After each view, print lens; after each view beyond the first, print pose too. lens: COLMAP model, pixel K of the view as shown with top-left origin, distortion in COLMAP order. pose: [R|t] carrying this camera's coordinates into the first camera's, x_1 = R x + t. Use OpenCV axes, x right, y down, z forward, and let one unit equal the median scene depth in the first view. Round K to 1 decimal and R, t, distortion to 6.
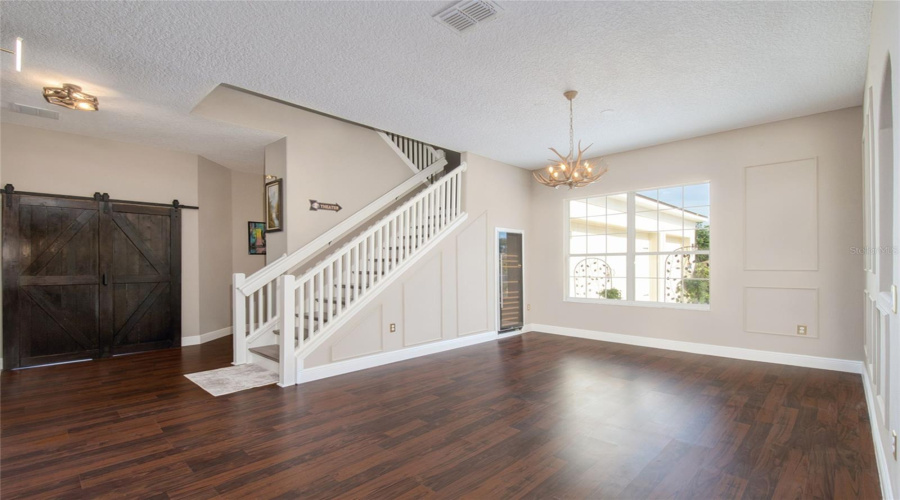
lens RADIAL K [[423.3, 0, 445.1], [0, 423.3, 270.8], [0, 0, 1]] dist [-0.001975, -0.001259]
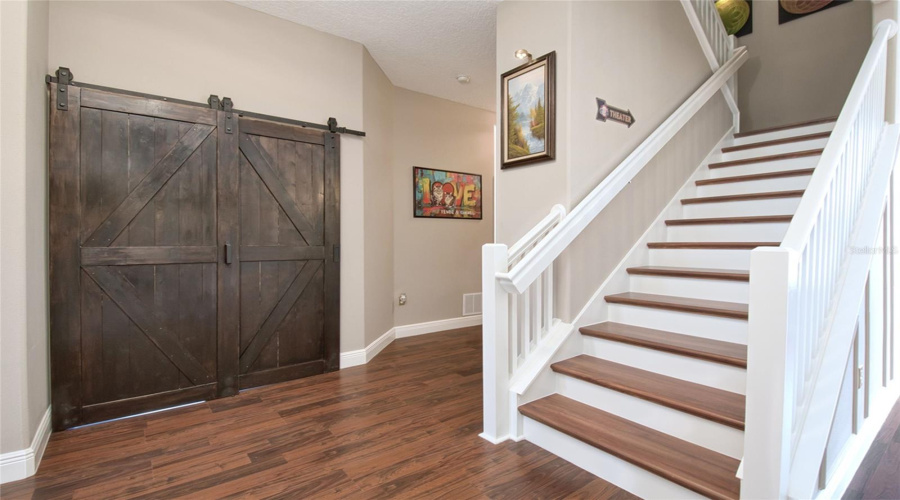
lens RADIAL K [[423.3, 0, 448.8], [0, 423.3, 249.0], [0, 0, 1]] dist [-0.001975, -0.001259]
pose [[0.989436, 0.005353, -0.144871, -0.412117], [-0.004557, 0.999973, 0.005829, 0.008935], [0.144899, -0.005107, 0.989433, 0.466825]]
